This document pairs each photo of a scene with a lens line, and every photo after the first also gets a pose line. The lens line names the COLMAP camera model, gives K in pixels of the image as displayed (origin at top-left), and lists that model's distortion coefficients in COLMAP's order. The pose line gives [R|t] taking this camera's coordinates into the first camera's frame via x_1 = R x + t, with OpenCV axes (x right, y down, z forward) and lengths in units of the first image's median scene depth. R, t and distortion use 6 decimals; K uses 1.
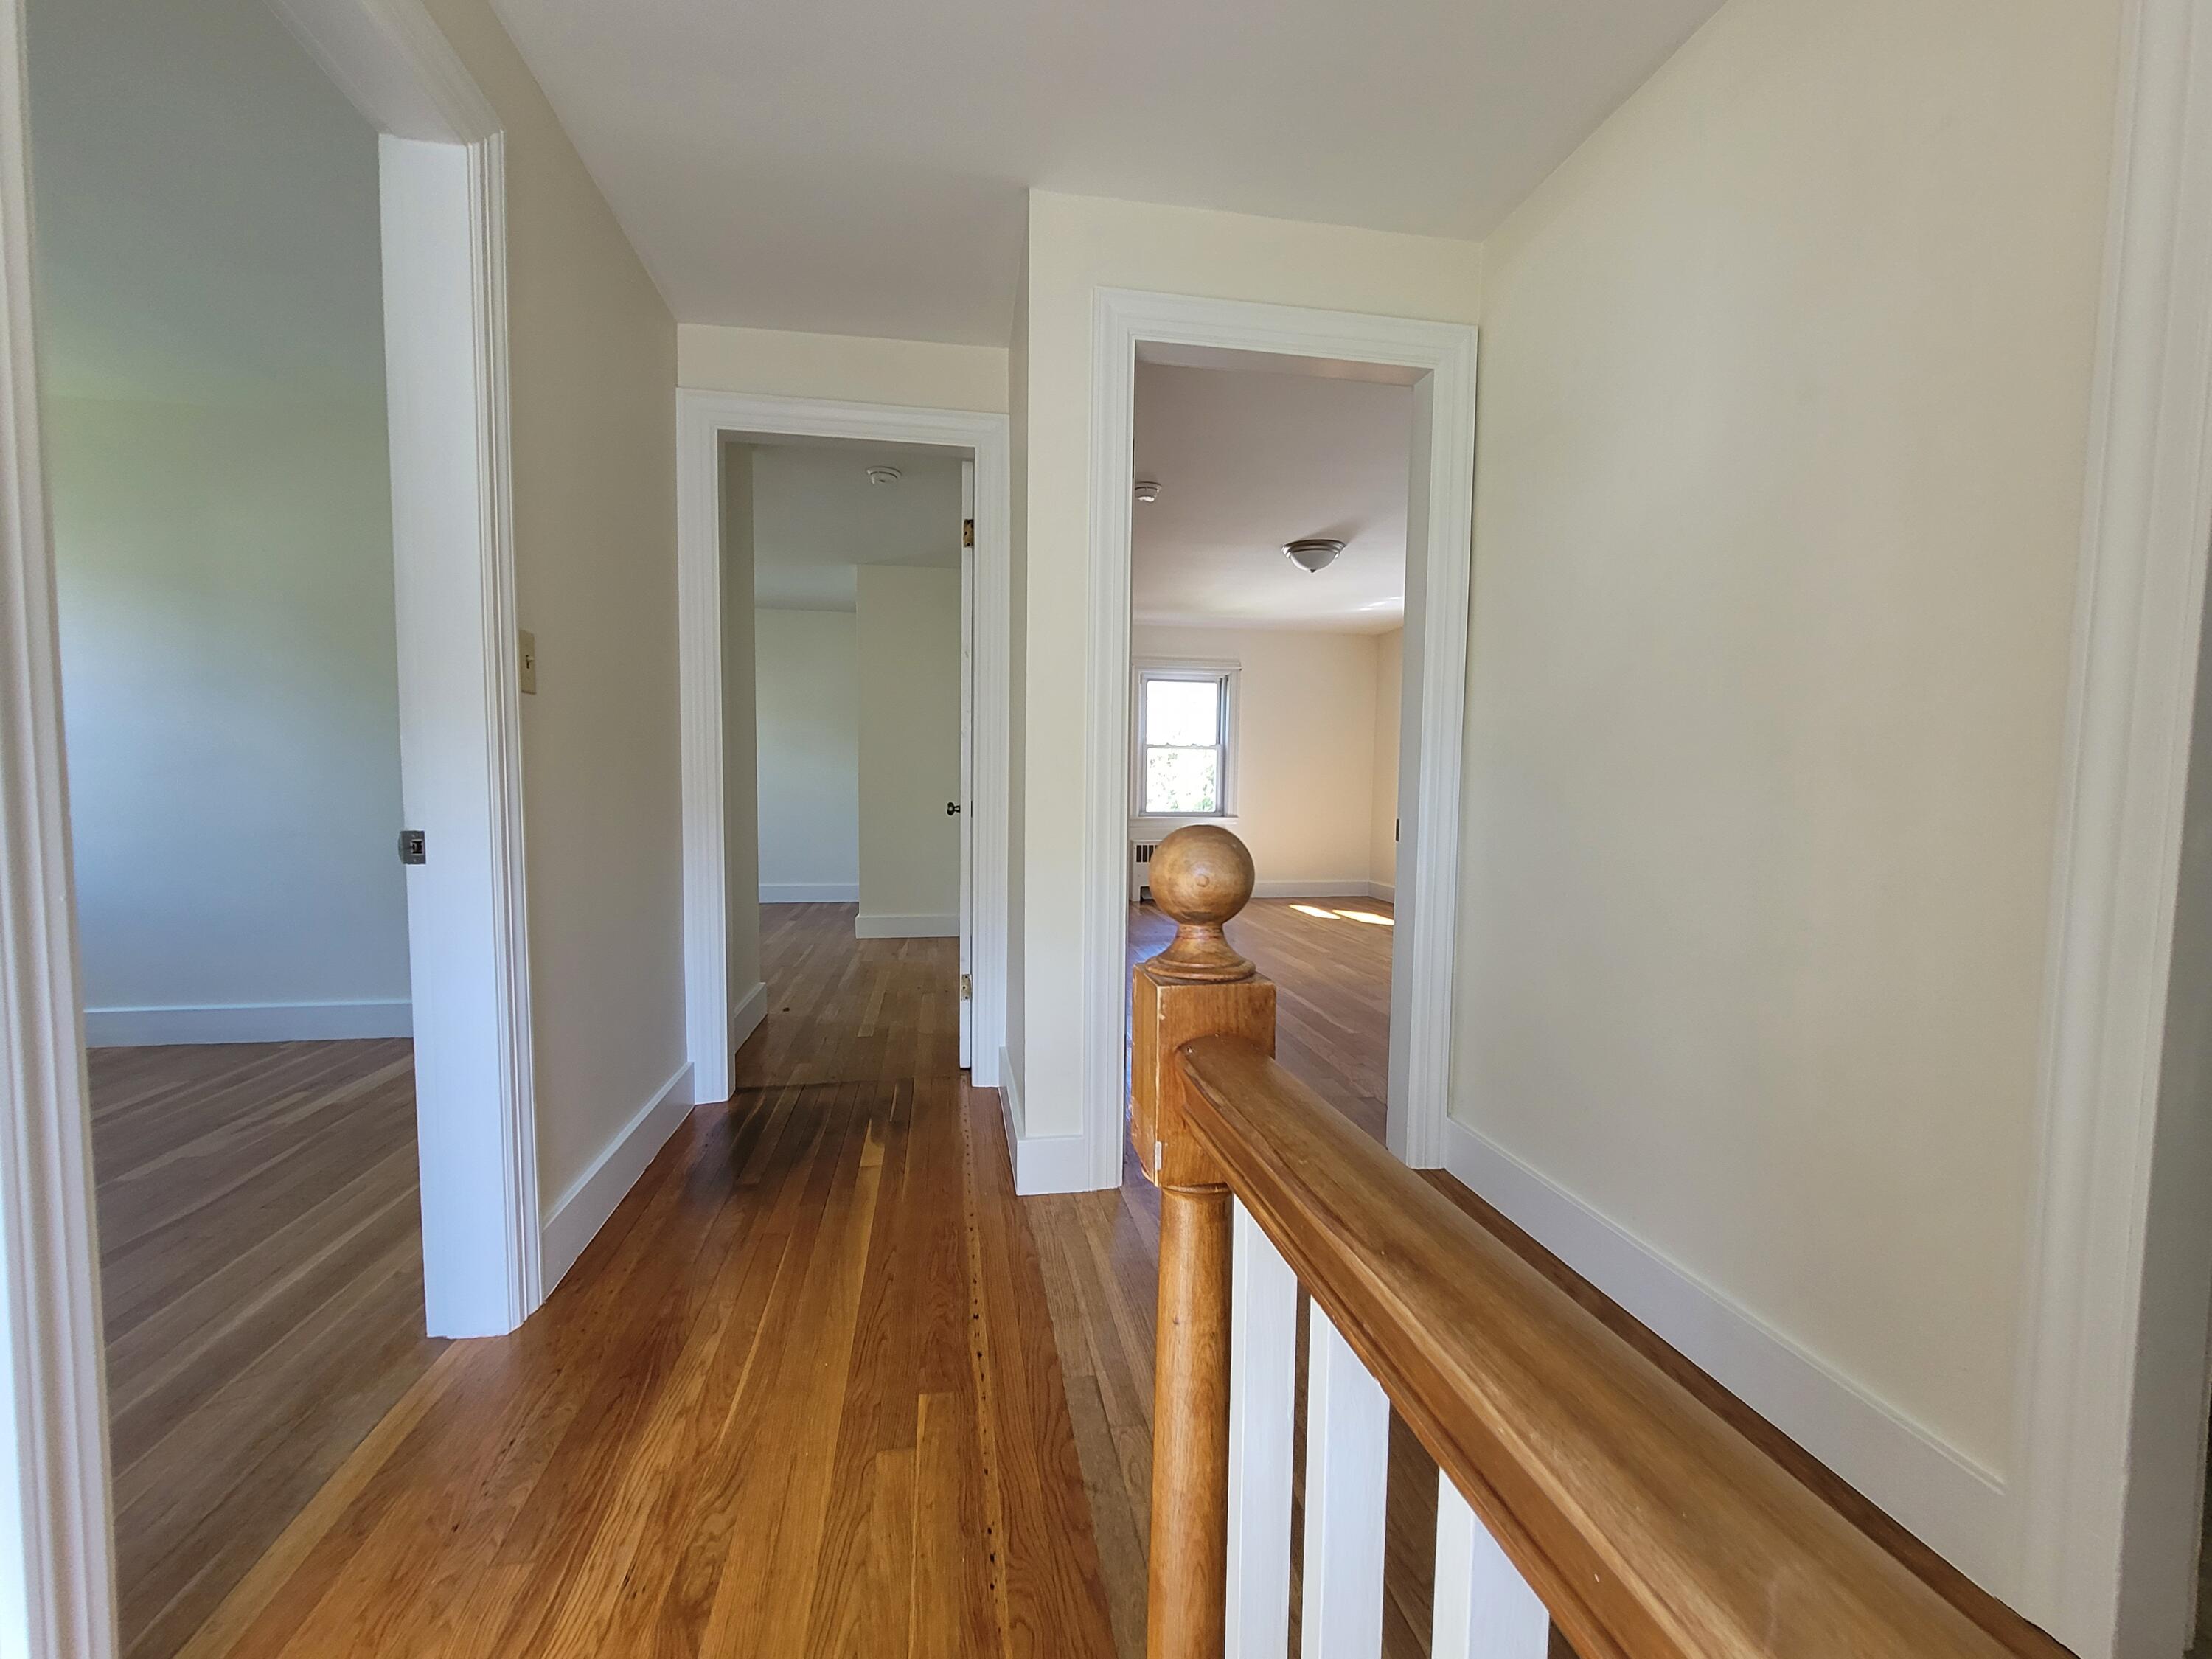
lens RADIAL K [[898.7, 0, 1102.8], [0, 898.7, 837.0], [0, 0, 1]] dist [-0.008134, 0.000017]
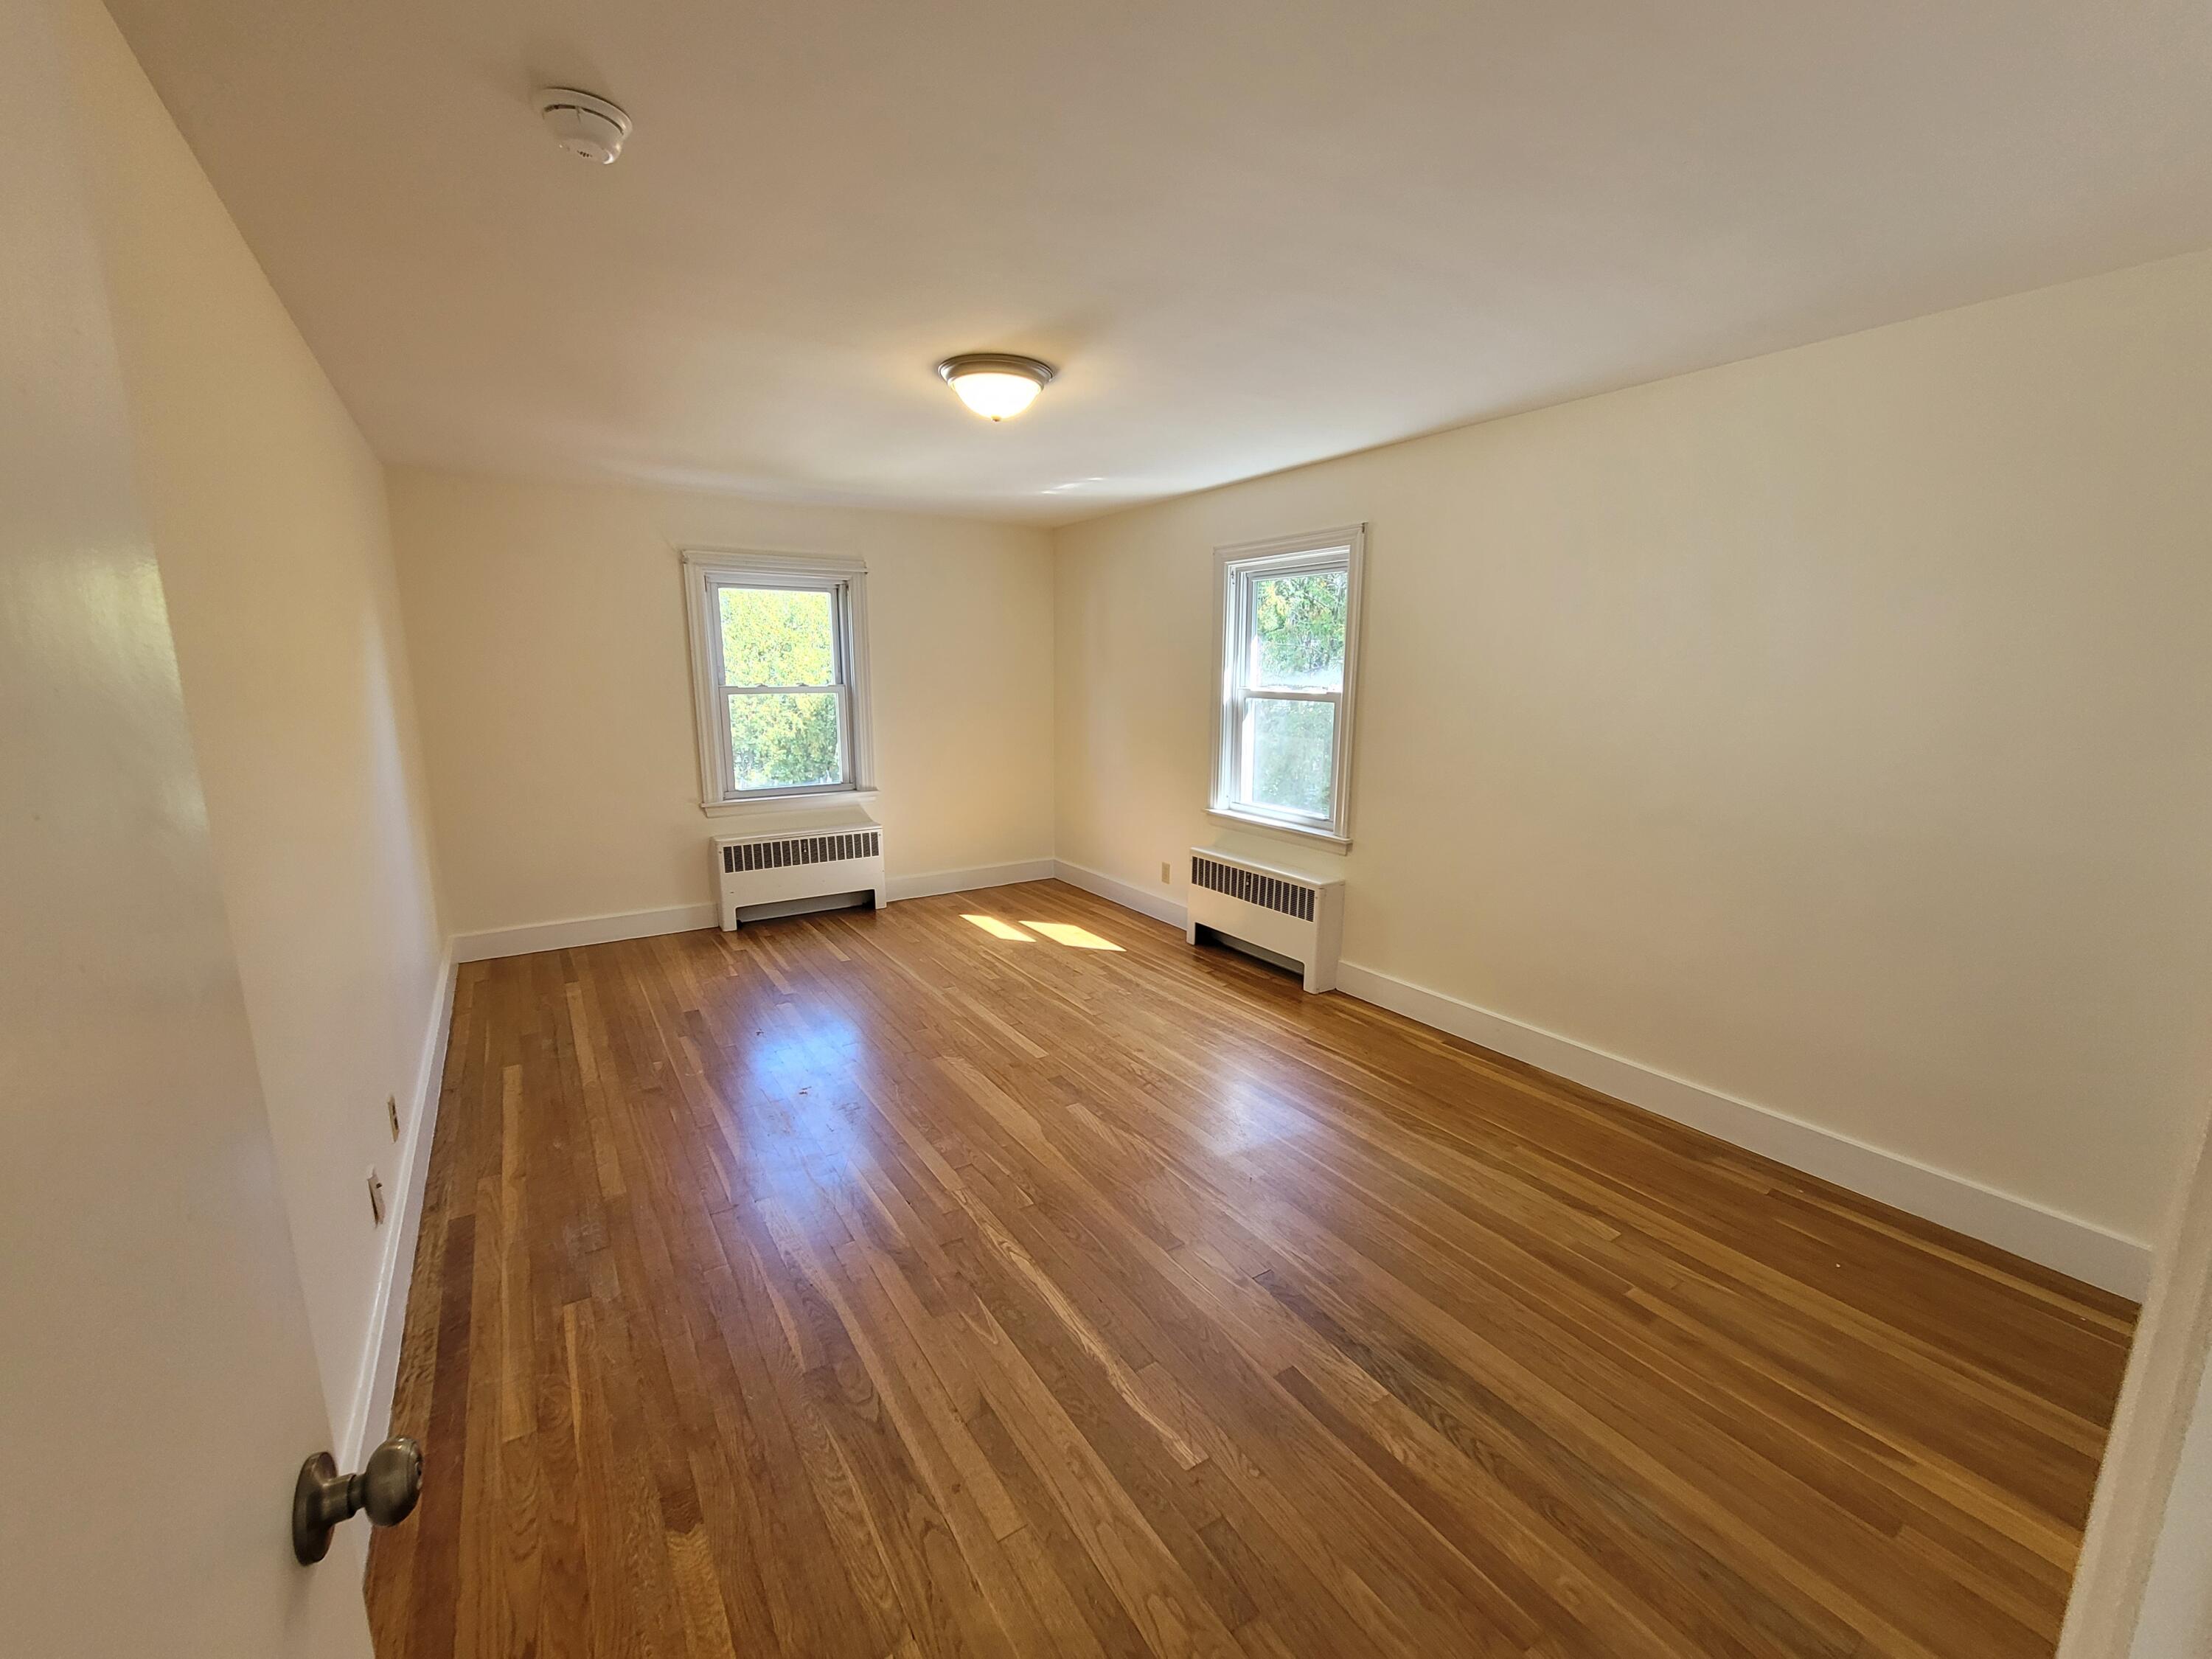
lens RADIAL K [[898.7, 0, 1109.3], [0, 898.7, 842.4], [0, 0, 1]] dist [-0.008134, 0.000017]
pose [[0.916436, -0.086256, 0.390775, 0.039762], [0.033792, 0.989687, 0.139207, -0.073261], [-0.398752, -0.114370, 0.909899, 0.289112]]
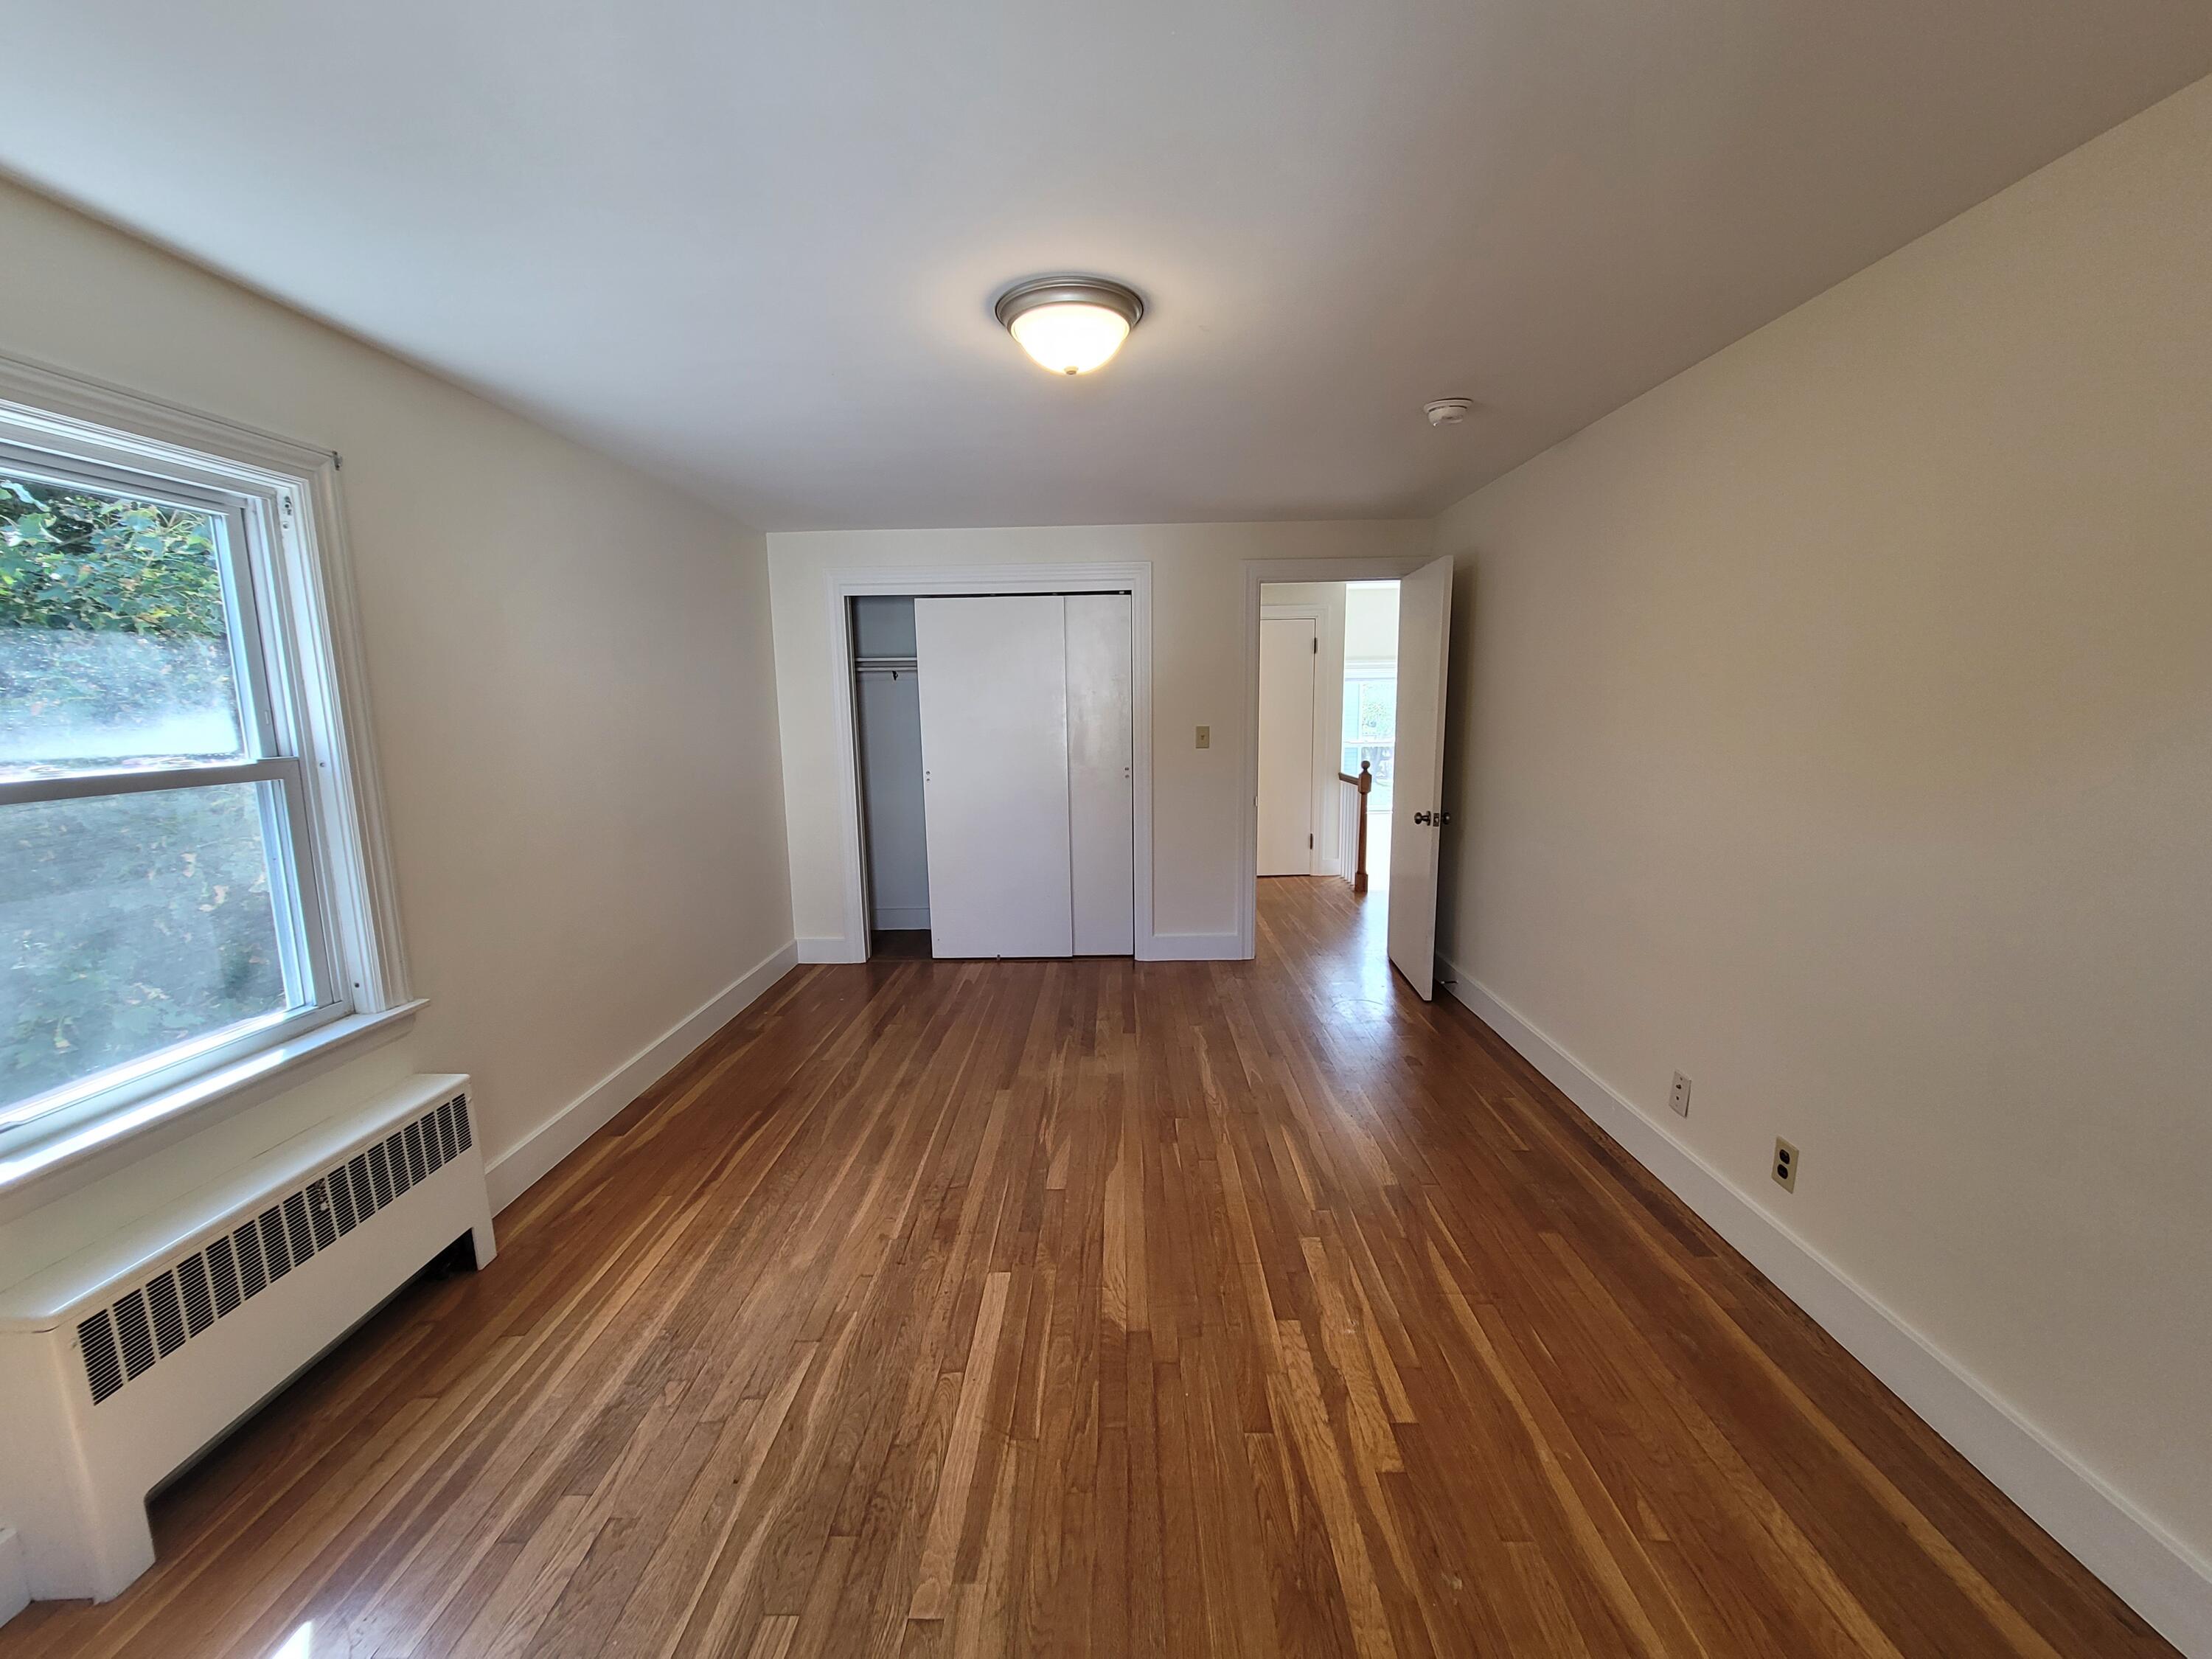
lens RADIAL K [[898.7, 0, 1098.4], [0, 898.7, 827.3], [0, 0, 1]] dist [-0.008134, 0.000017]
pose [[-0.980278, -0.025671, 0.195947, 0.076545], [0.016396, 0.977544, 0.210094, -0.104893], [-0.196940, 0.209163, -0.957844, 0.790125]]
